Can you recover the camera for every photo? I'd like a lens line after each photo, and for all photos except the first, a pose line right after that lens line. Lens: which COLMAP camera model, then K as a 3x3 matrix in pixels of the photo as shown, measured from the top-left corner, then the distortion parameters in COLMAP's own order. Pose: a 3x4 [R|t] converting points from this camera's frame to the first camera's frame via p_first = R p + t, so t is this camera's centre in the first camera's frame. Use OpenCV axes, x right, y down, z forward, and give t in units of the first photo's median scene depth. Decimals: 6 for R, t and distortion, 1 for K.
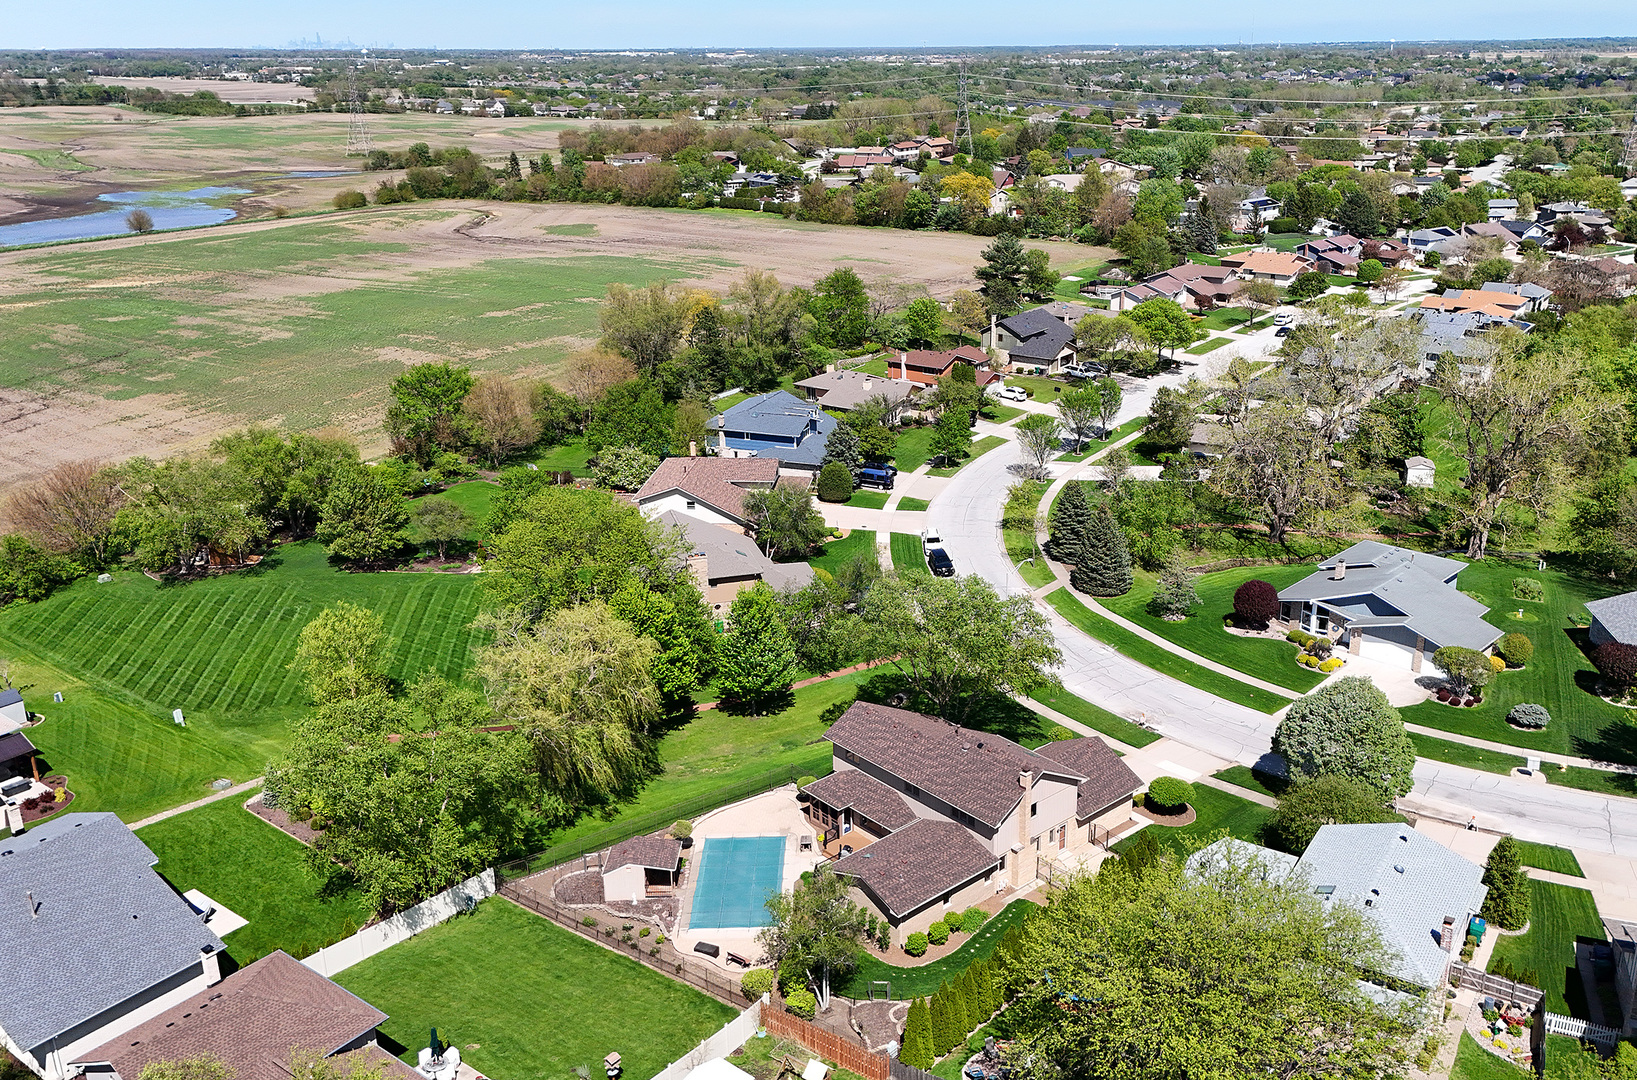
lens RADIAL K [[1452.9, 0, 842.0], [0, 1452.9, 544.6], [0, 0, 1]] dist [0.084155, -0.008988]
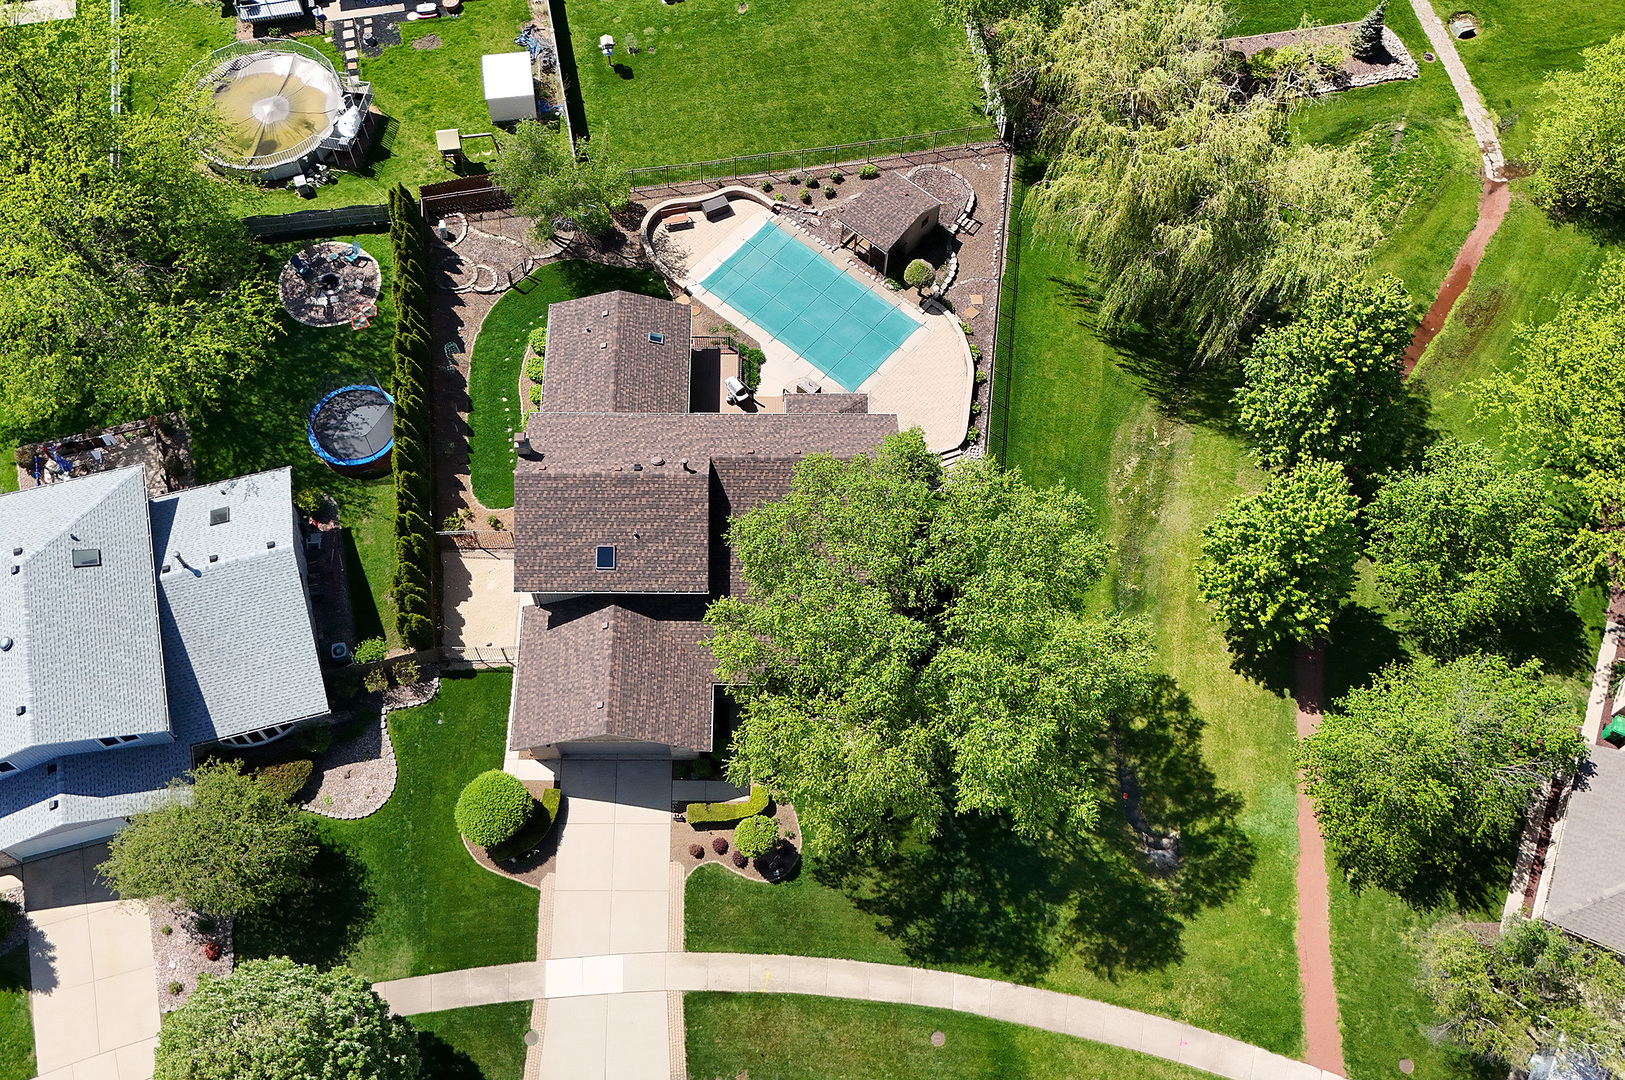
lens RADIAL K [[1484.4, 0, 790.7], [0, 1484.4, 533.5], [0, 0, 1]] dist [0.130001, -0.273813]
pose [[-0.657844, 0.672243, -0.339602, 0.242958], [-0.223766, 0.256093, 0.940396, -0.408916], [0.719145, 0.694626, -0.018044, 0.891298]]
